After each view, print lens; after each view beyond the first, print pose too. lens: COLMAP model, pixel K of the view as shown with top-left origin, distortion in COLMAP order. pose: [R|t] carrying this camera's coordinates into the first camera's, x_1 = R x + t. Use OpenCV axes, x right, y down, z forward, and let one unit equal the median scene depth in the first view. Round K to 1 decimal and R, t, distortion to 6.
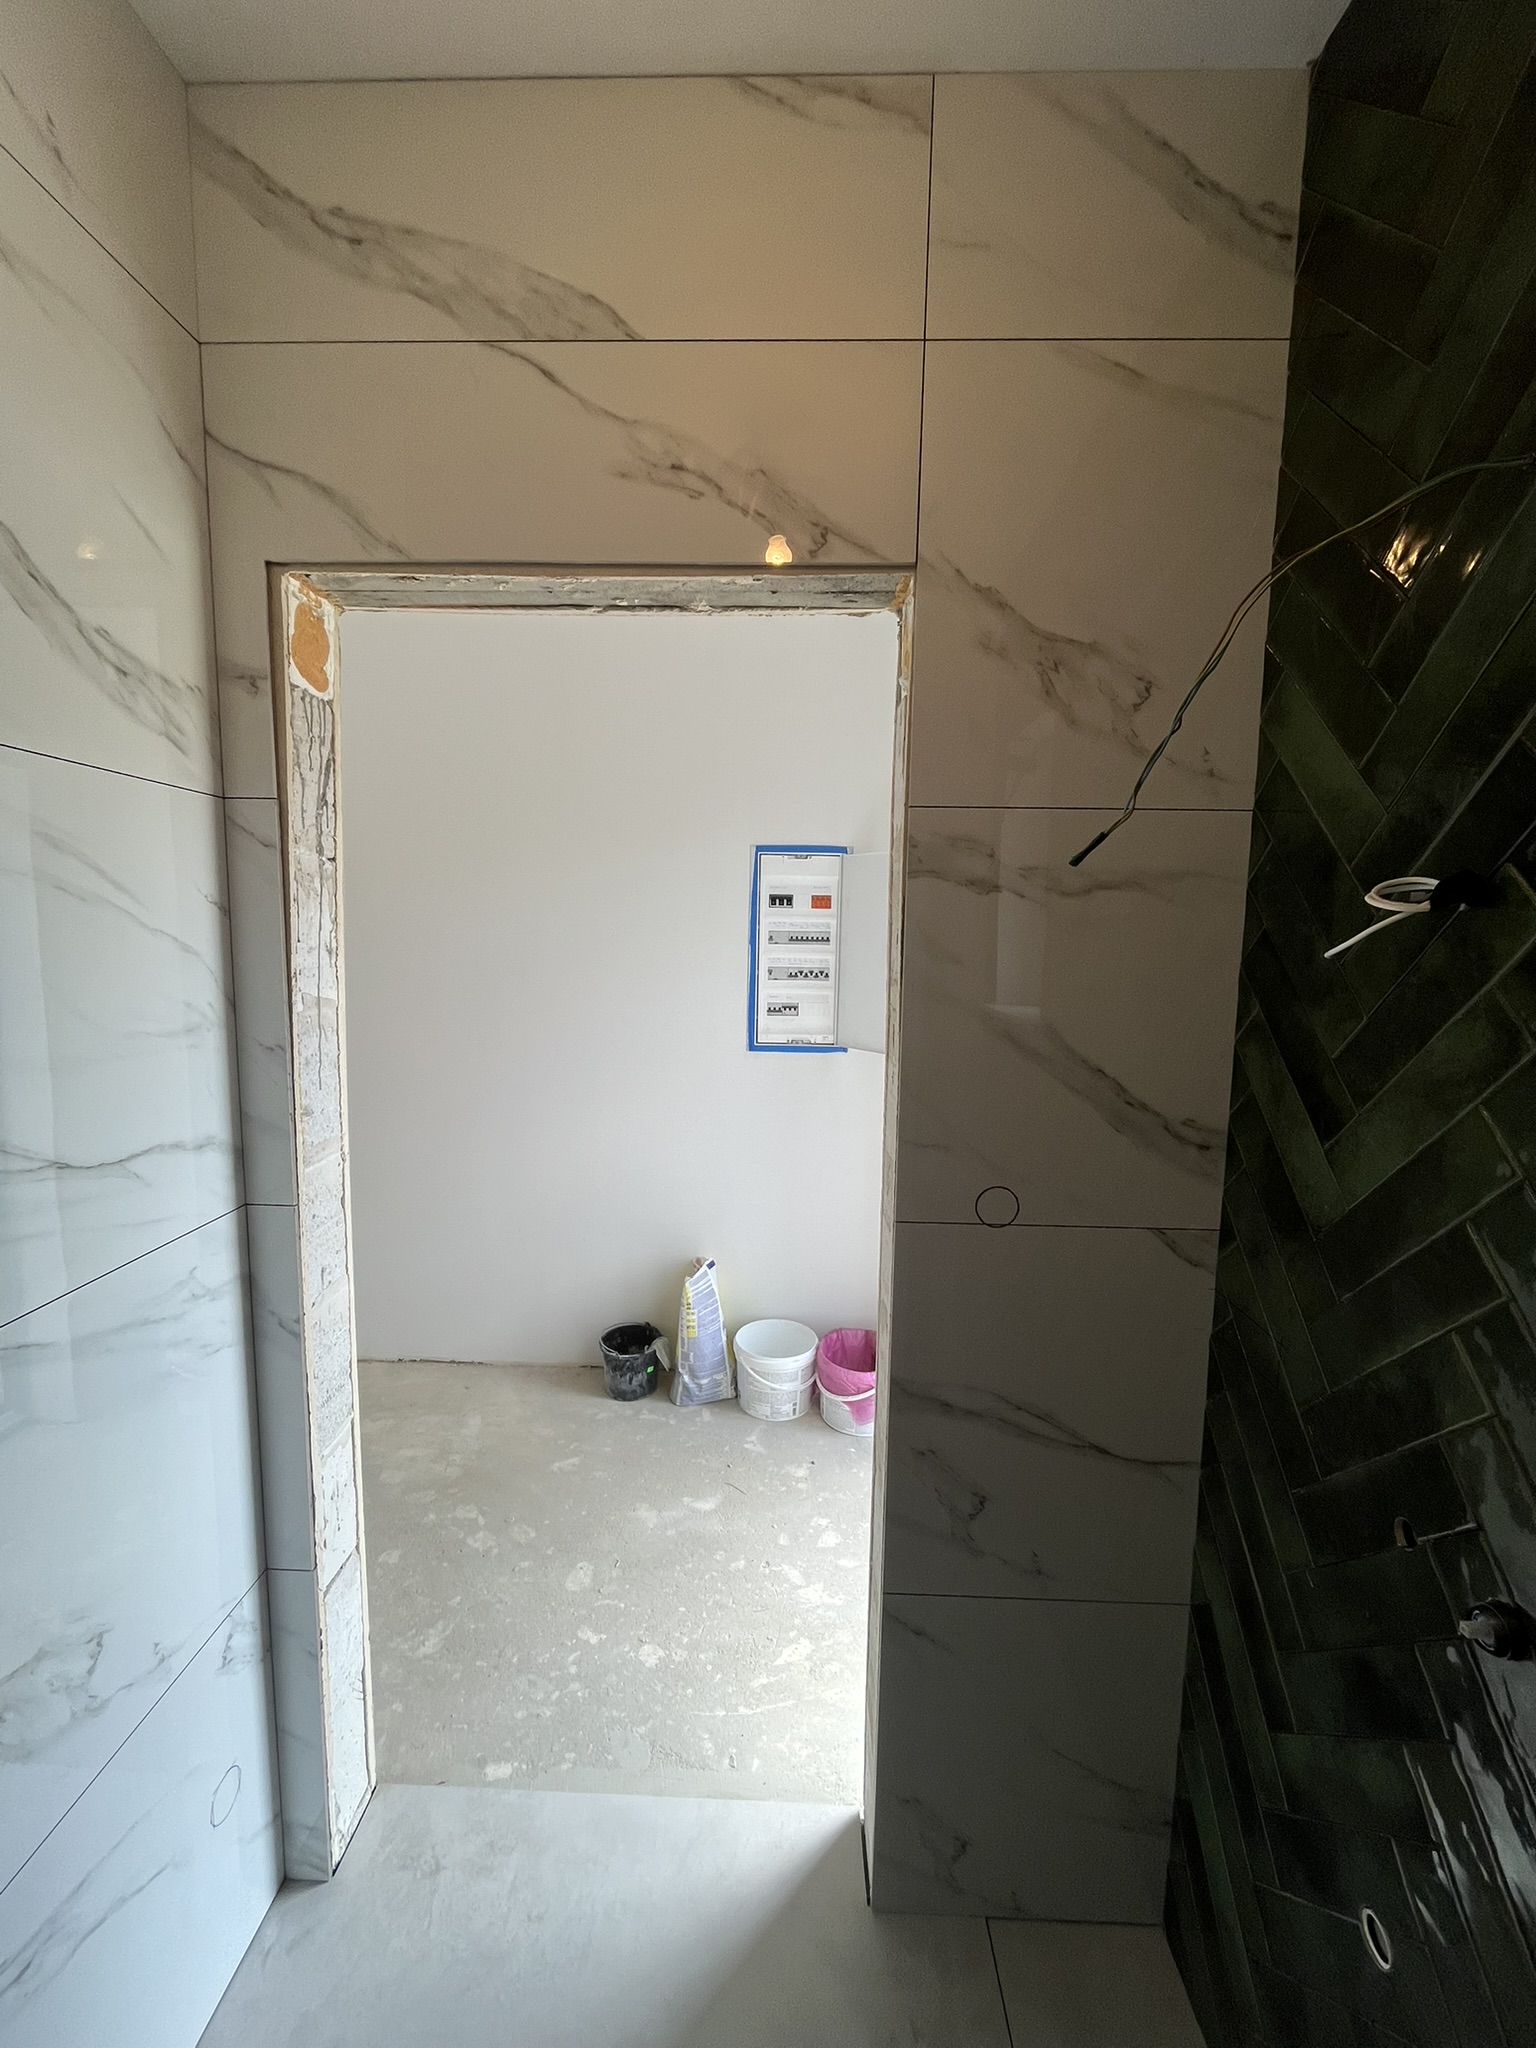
lens RADIAL K [[832.4, 0, 760.4], [0, 832.4, 1027.6], [0, 0, 1]] dist [-0.001920, -0.000722]
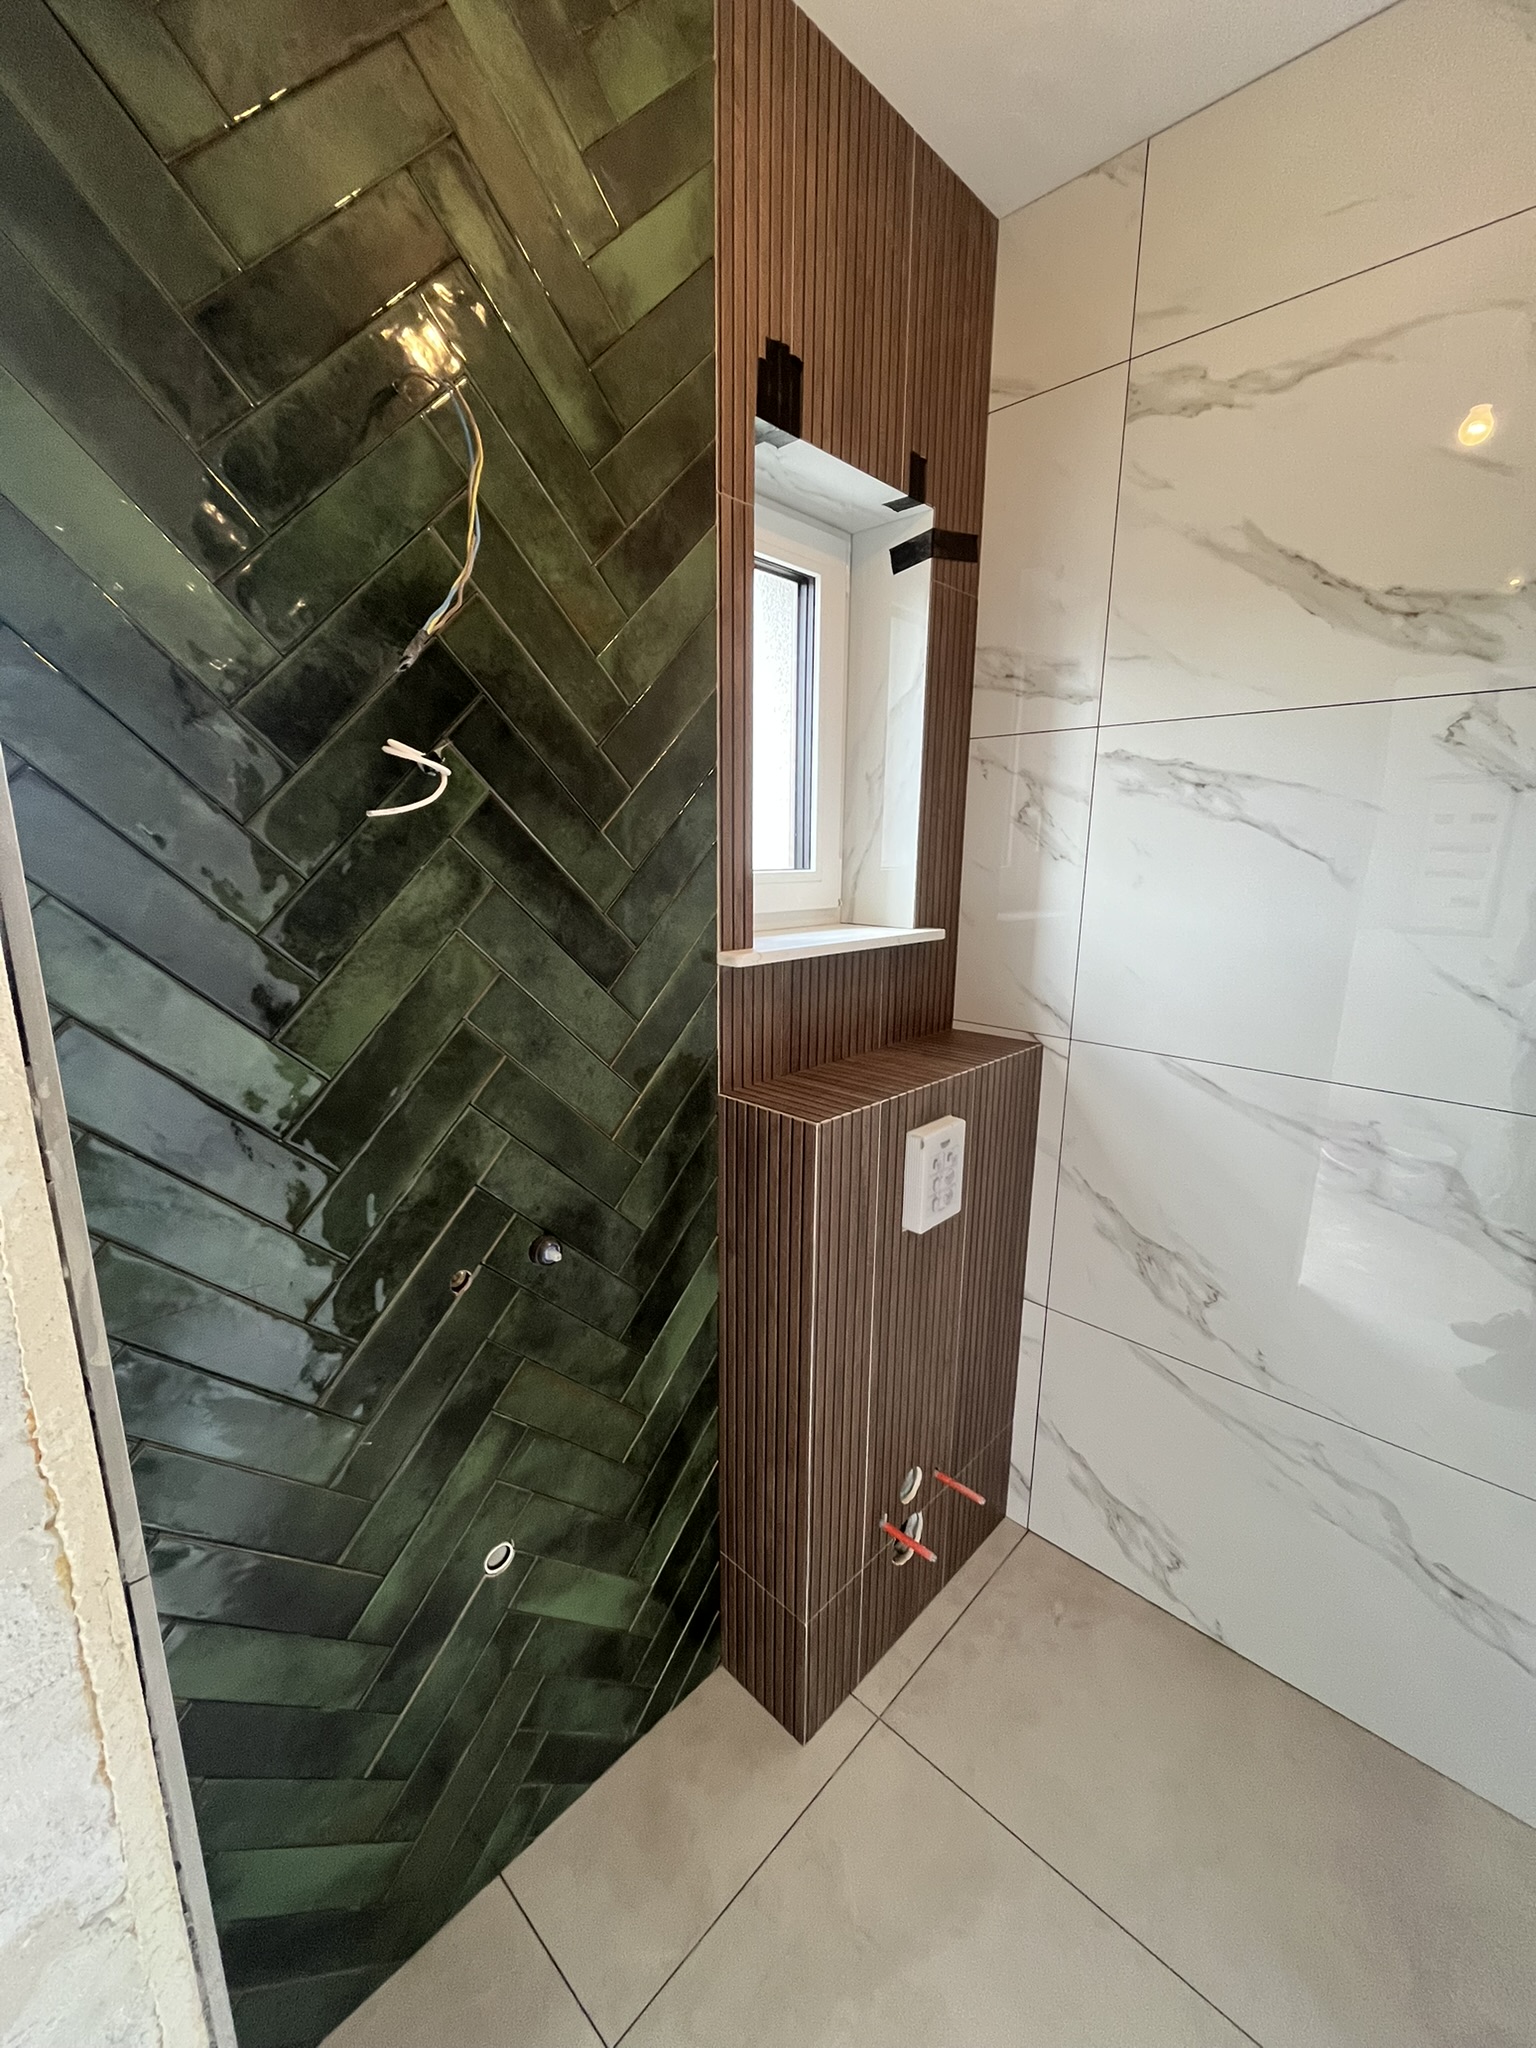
lens RADIAL K [[832.4, 0, 762.8], [0, 832.4, 1026.7], [0, 0, 1]] dist [-0.001920, -0.000722]
pose [[-0.740789, -0.163258, 0.651597, -0.237760], [0.057247, 0.951144, 0.303392, -0.087583], [-0.669294, 0.262052, -0.695251, 1.058215]]
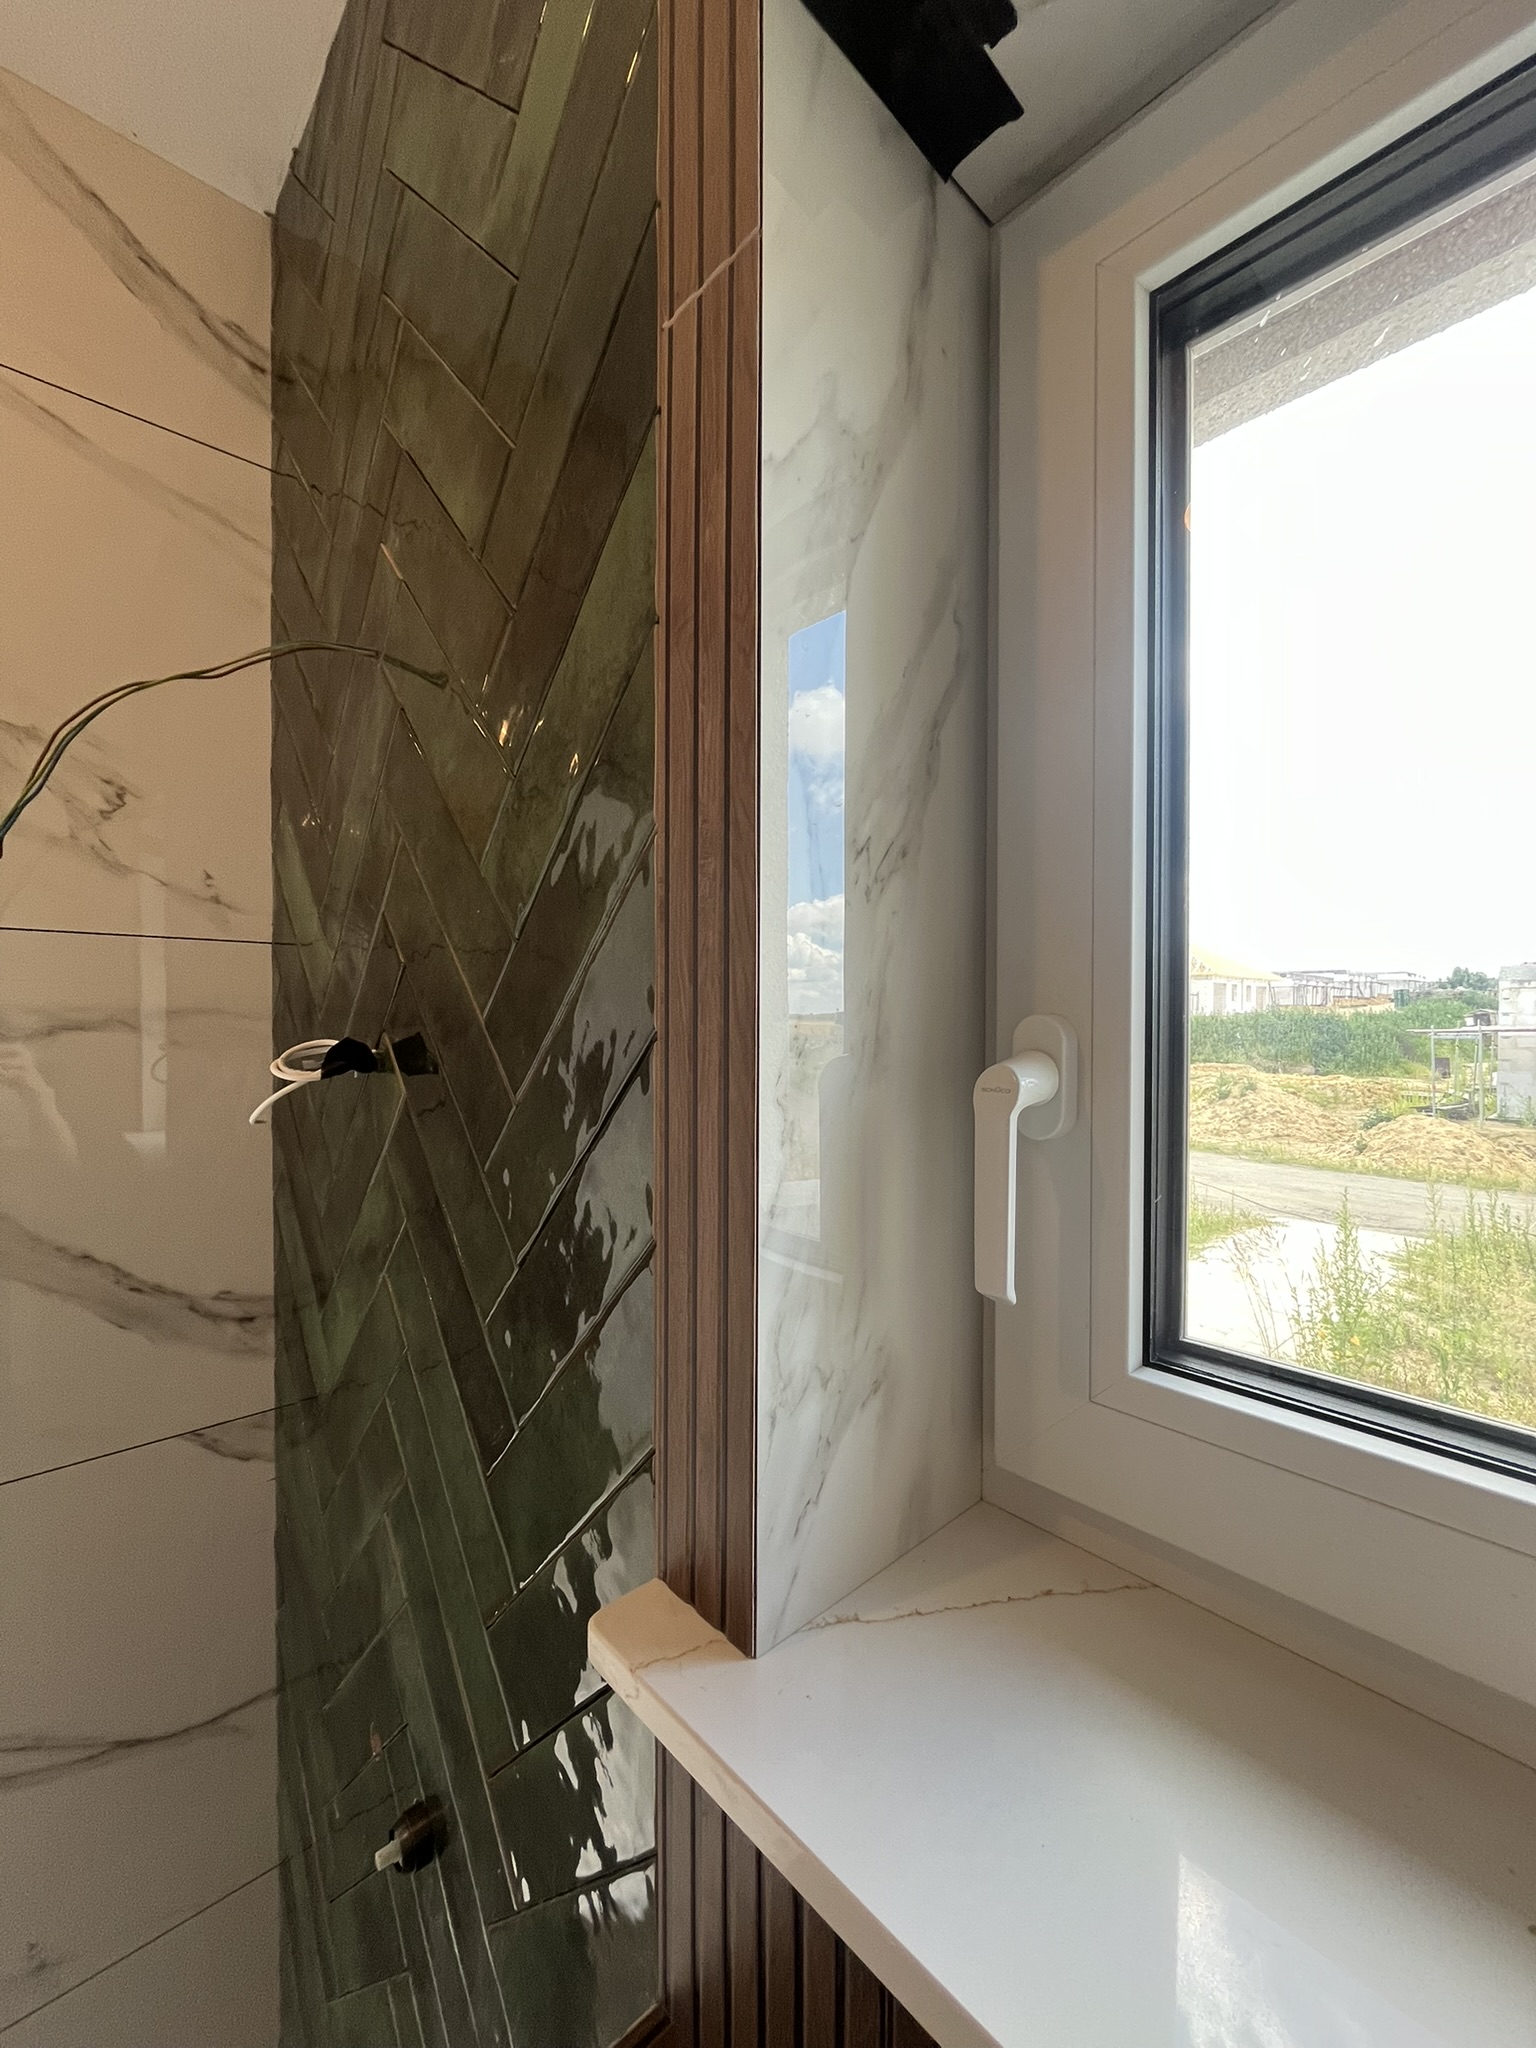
lens RADIAL K [[832.4, 0, 763.0], [0, 832.4, 1027.2], [0, 0, 1]] dist [-0.001920, -0.000722]
pose [[0.716993, -0.020887, 0.696768, 0.328528], [0.084701, 0.994755, -0.057339, -0.067046], [-0.691916, 0.100129, 0.715001, -0.030304]]
